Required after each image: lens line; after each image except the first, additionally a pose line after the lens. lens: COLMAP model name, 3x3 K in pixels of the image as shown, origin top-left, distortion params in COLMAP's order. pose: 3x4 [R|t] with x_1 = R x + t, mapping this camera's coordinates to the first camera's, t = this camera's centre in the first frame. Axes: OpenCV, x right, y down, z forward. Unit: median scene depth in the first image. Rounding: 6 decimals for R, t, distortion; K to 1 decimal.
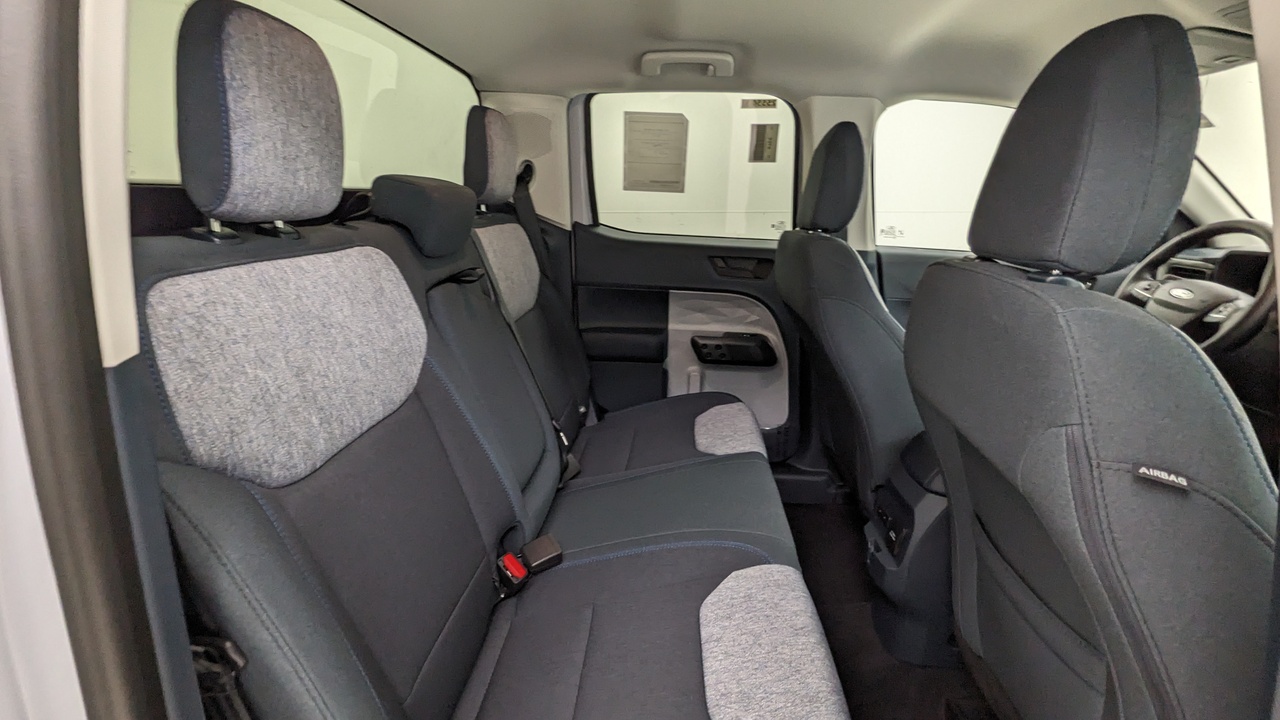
lens RADIAL K [[622.3, 0, 640.3], [0, 622.3, 354.8], [0, 0, 1]] dist [-0.001227, 0.003319]
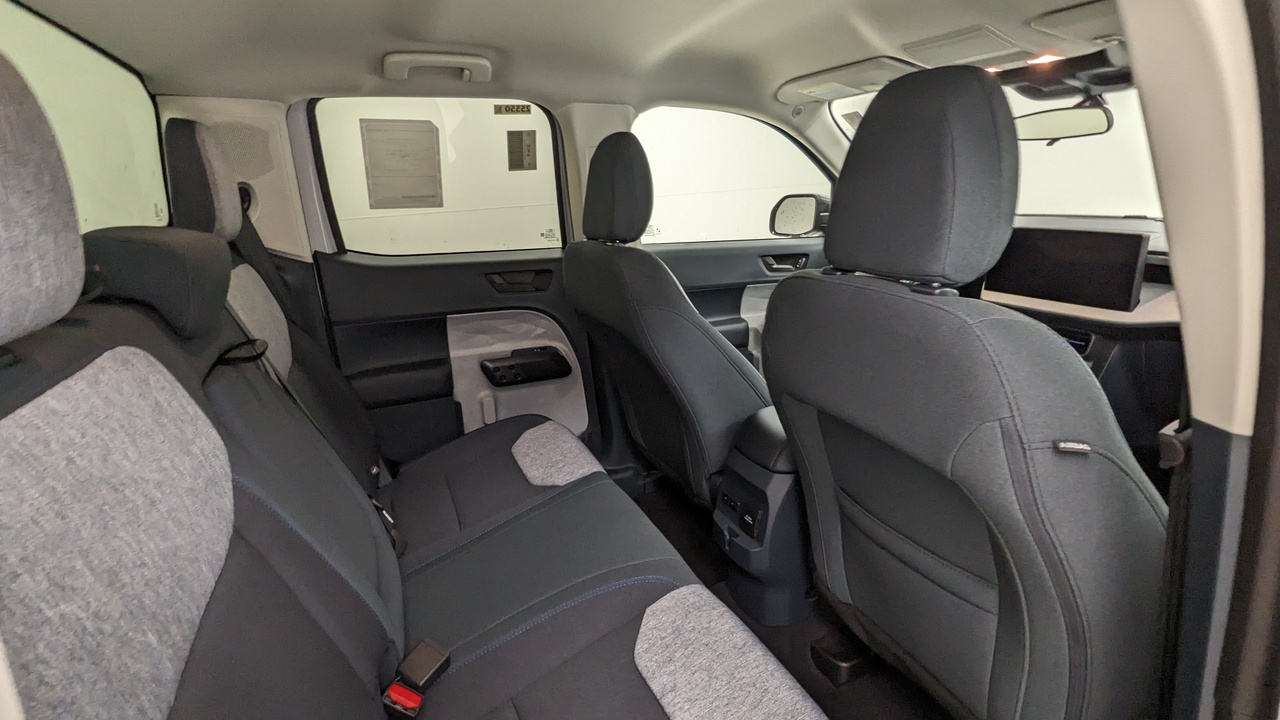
lens RADIAL K [[622.3, 0, 651.8], [0, 622.3, 358.2], [0, 0, 1]] dist [-0.001227, 0.003319]
pose [[0.879975, -0.177433, 0.440638, -0.170973], [0.168965, 0.983870, 0.058747, -0.078157], [-0.443954, 0.022756, 0.895761, 0.098228]]
